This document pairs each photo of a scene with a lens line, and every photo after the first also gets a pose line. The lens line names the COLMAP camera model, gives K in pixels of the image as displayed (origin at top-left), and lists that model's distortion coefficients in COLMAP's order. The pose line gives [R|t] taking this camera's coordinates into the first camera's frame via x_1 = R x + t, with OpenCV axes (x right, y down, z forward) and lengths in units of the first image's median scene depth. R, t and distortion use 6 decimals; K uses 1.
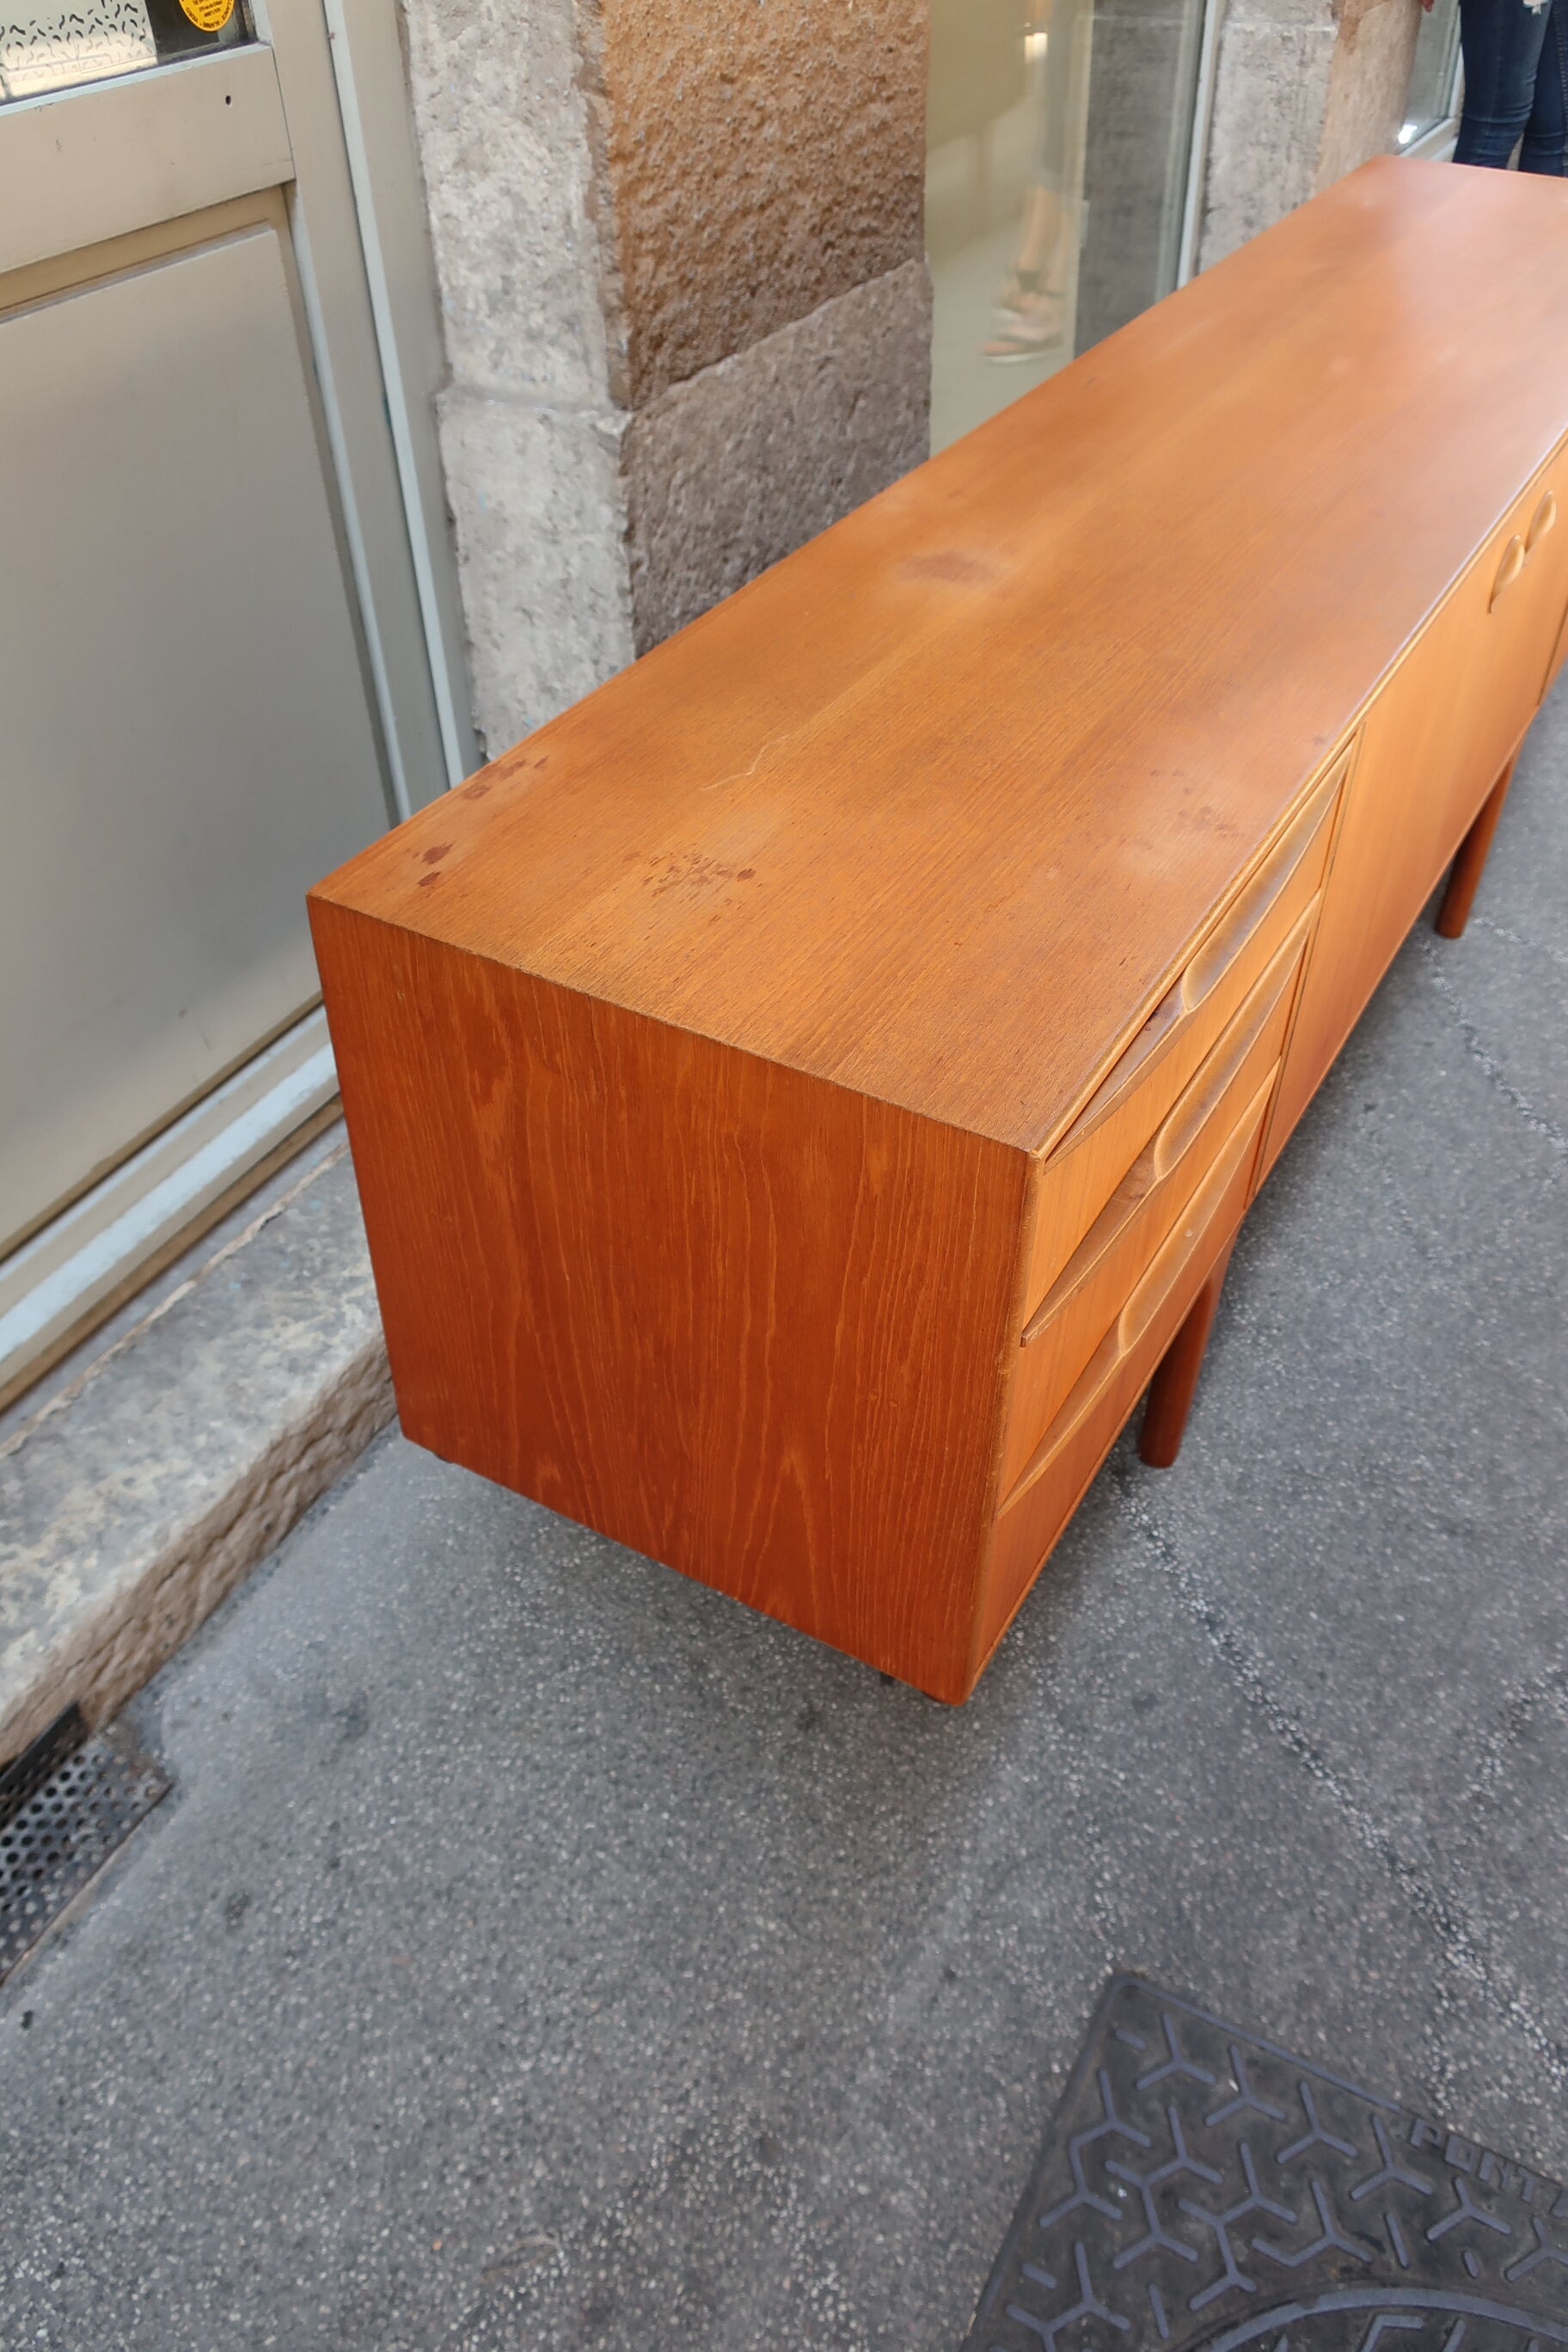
lens RADIAL K [[1861.1, 0, 791.1], [0, 1861.1, 1166.0], [0, 0, 1]] dist [0.011510, -0.024043]
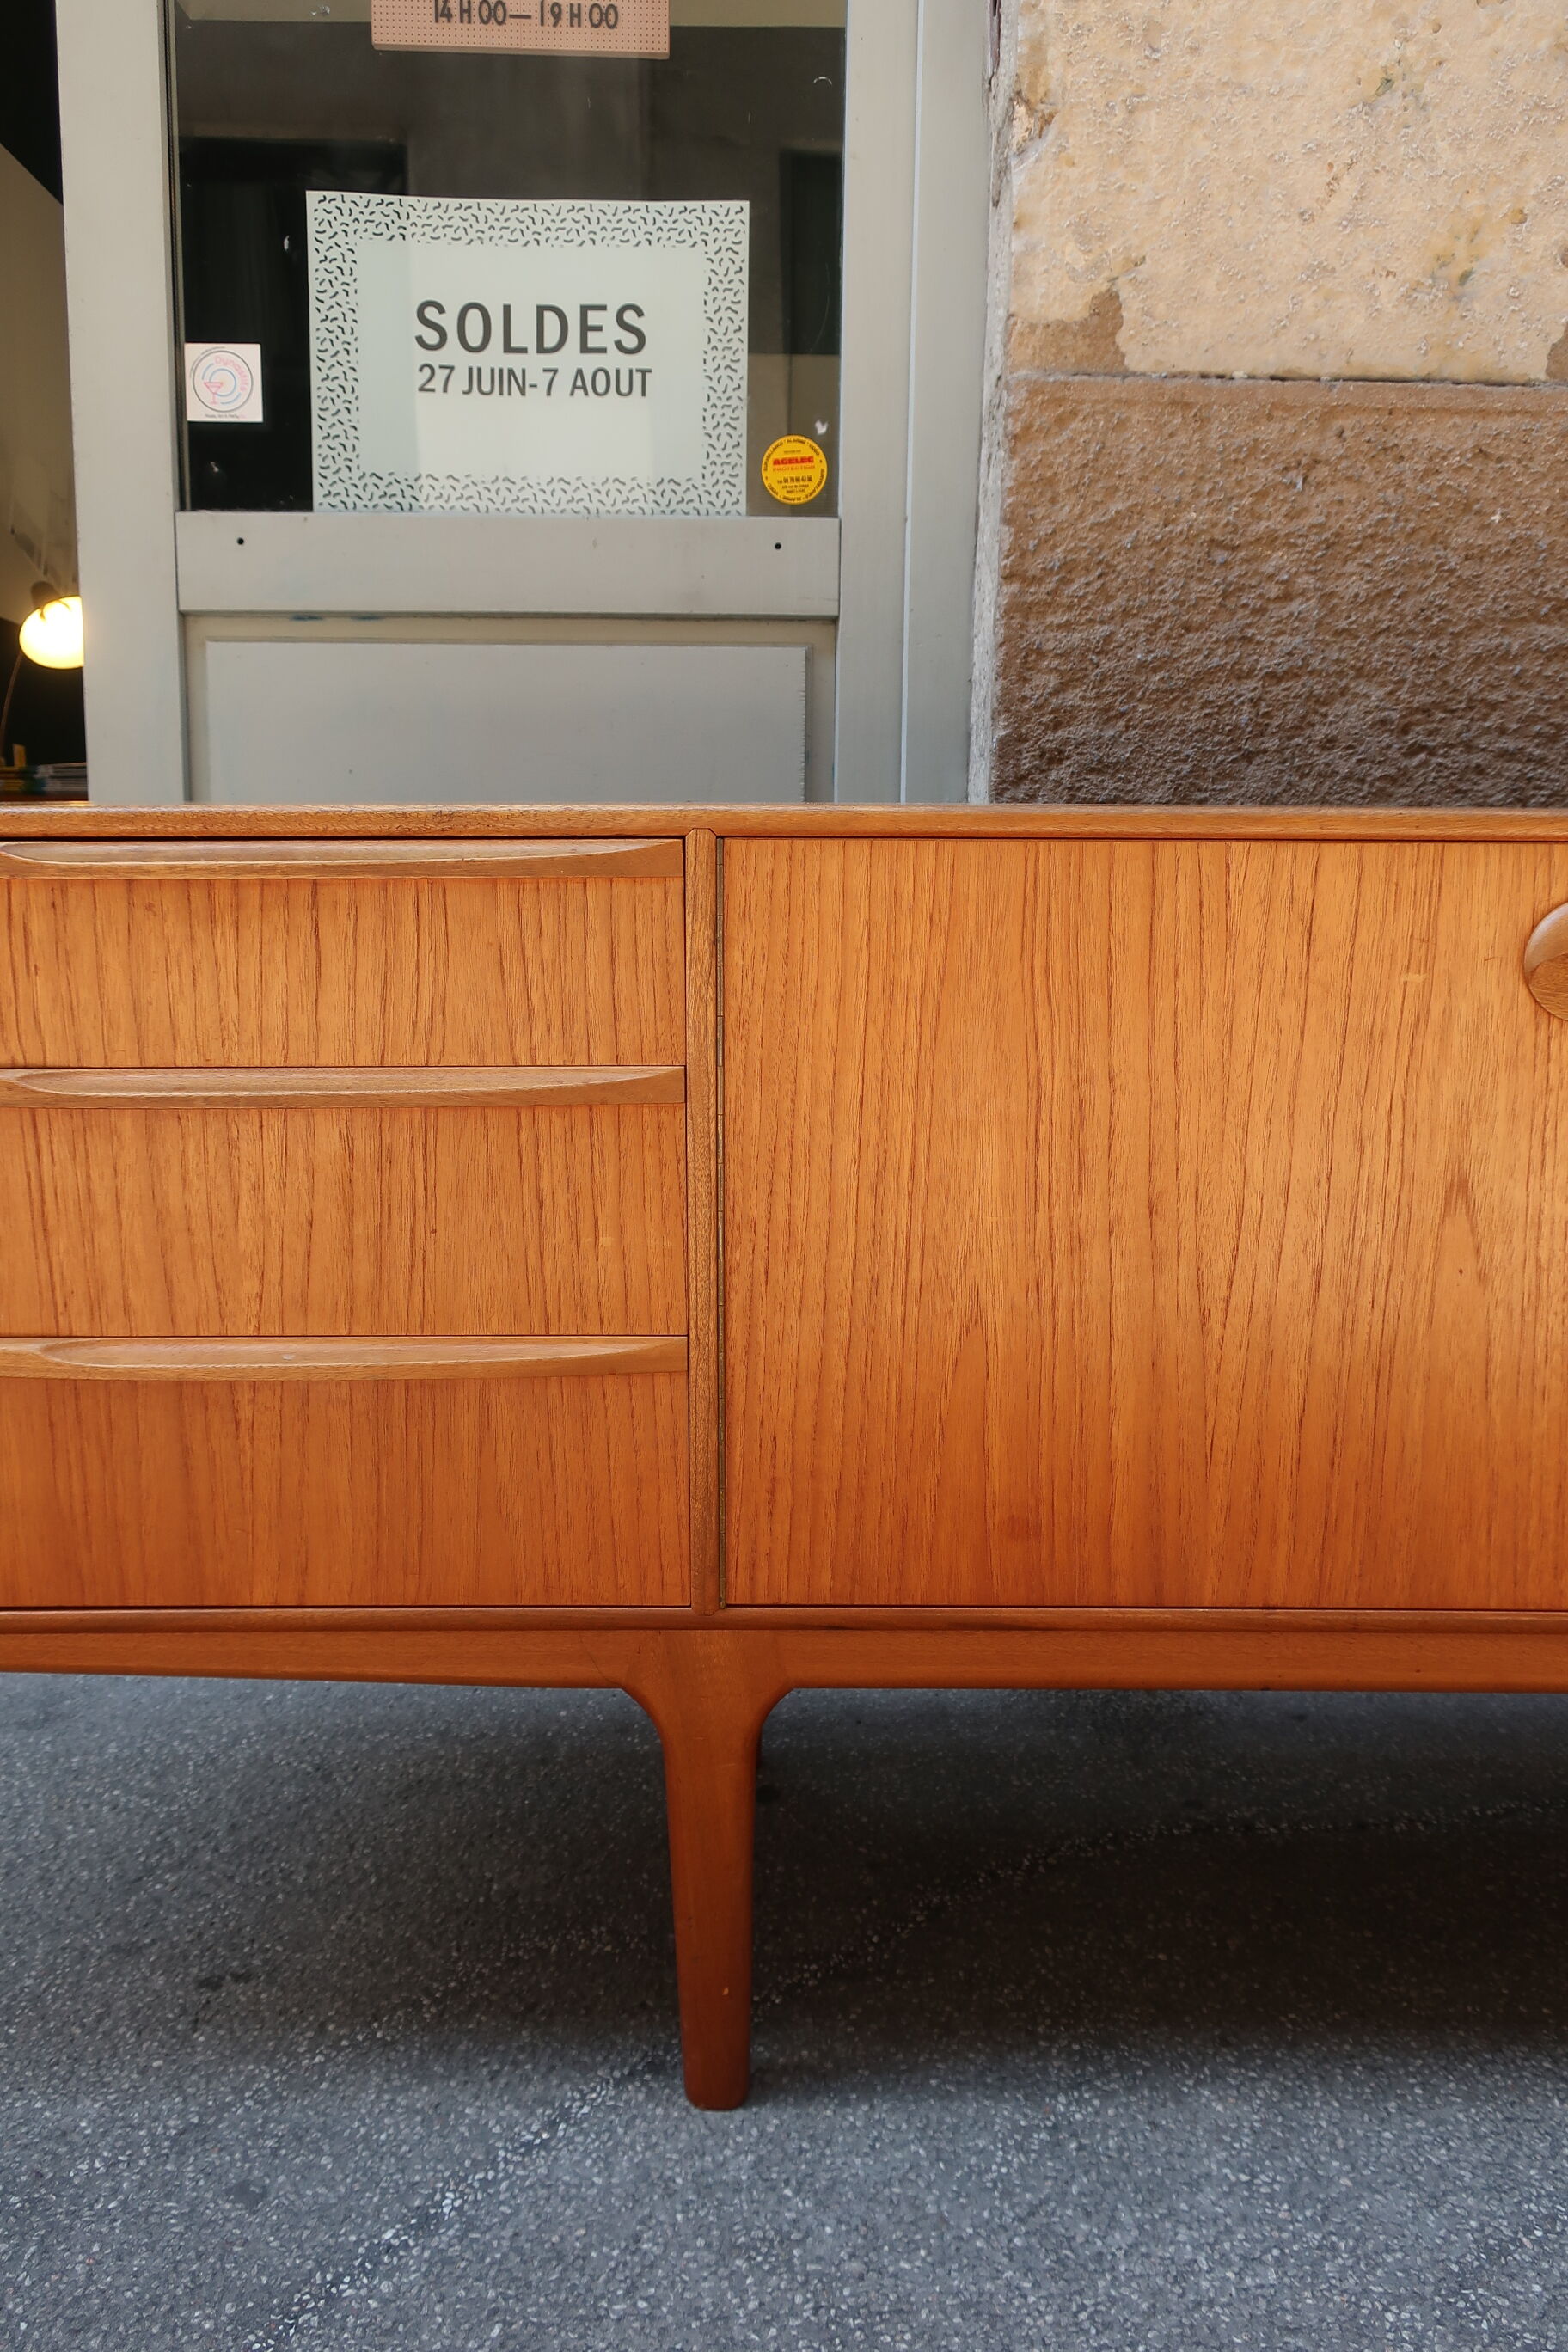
lens RADIAL K [[1861.1, 0, 791.3], [0, 1861.1, 1176.5], [0, 0, 1]] dist [0.011510, -0.024043]
pose [[0.493466, 0.160994, -0.854735, 0.746367], [-0.563137, 0.808070, -0.172912, -0.006490], [0.662848, 0.566660, 0.489417, 0.539485]]
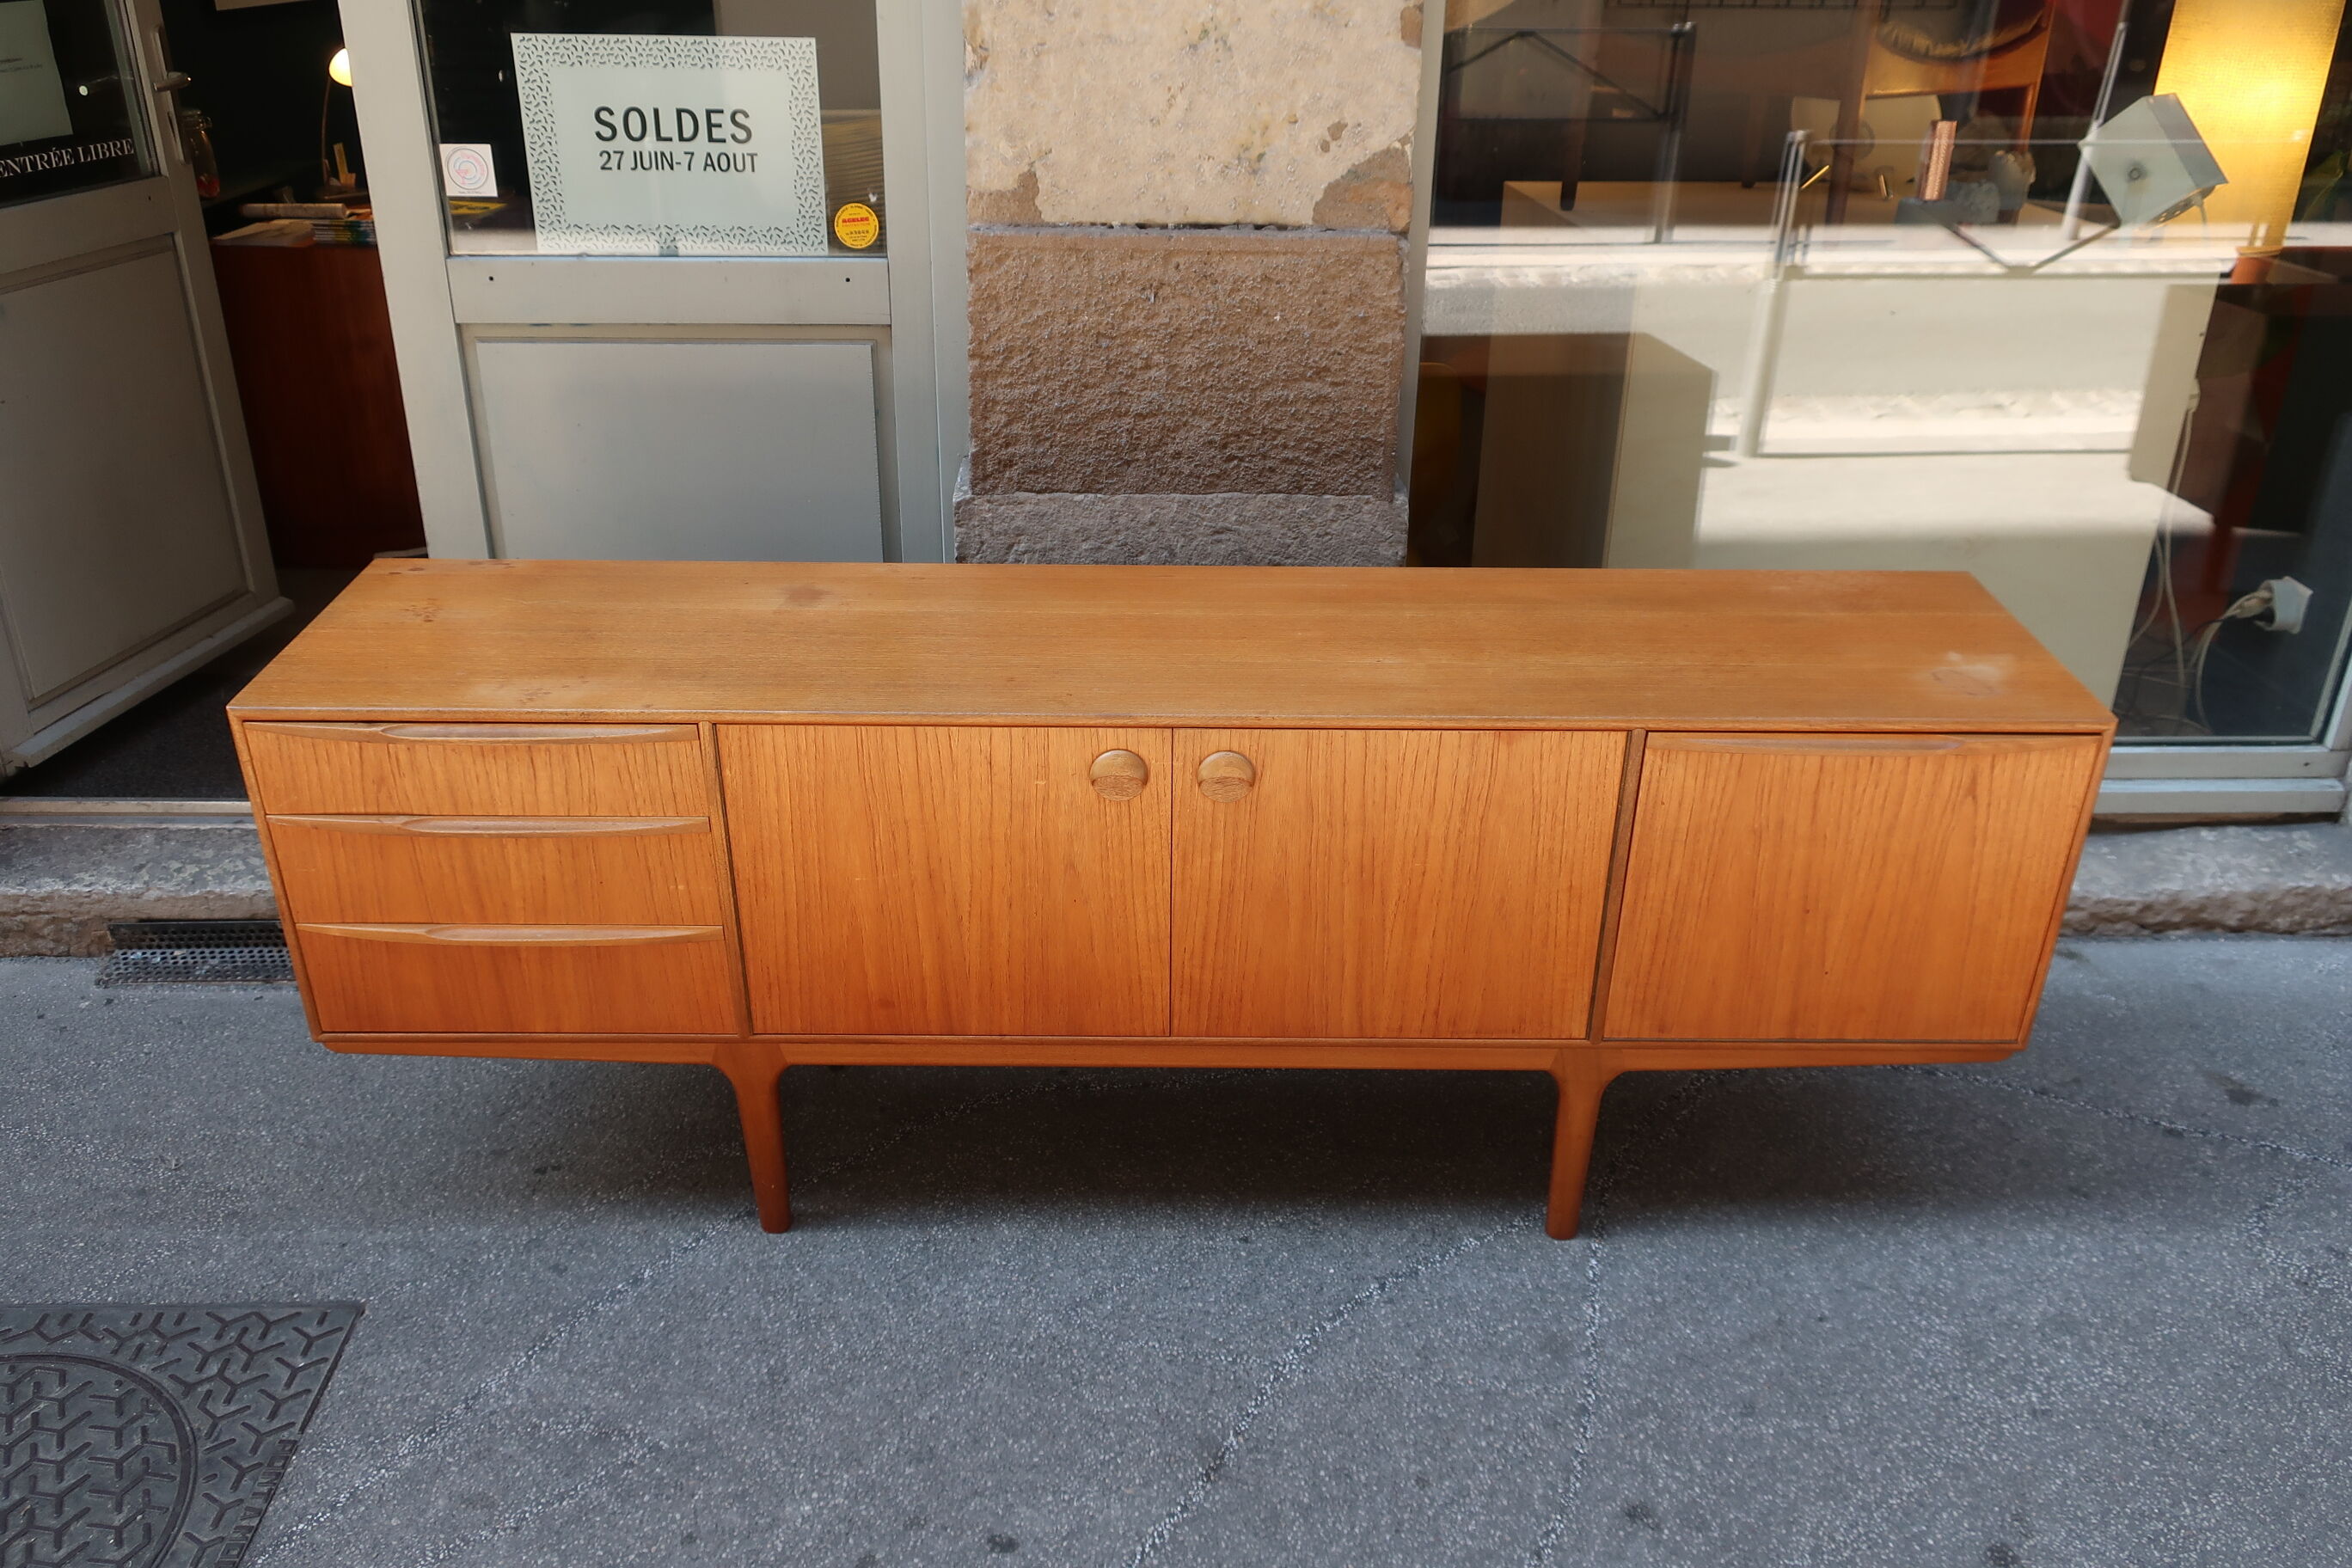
lens RADIAL K [[1861.1, 0, 1174.7], [0, 1861.1, 784.9], [0, 0, 1]] dist [0.011510, -0.024043]
pose [[0.495391, 0.404452, -0.768769, 1.351544], [-0.565435, 0.821978, 0.068082, -0.402098], [0.659447, 0.400962, 0.635892, 0.175954]]
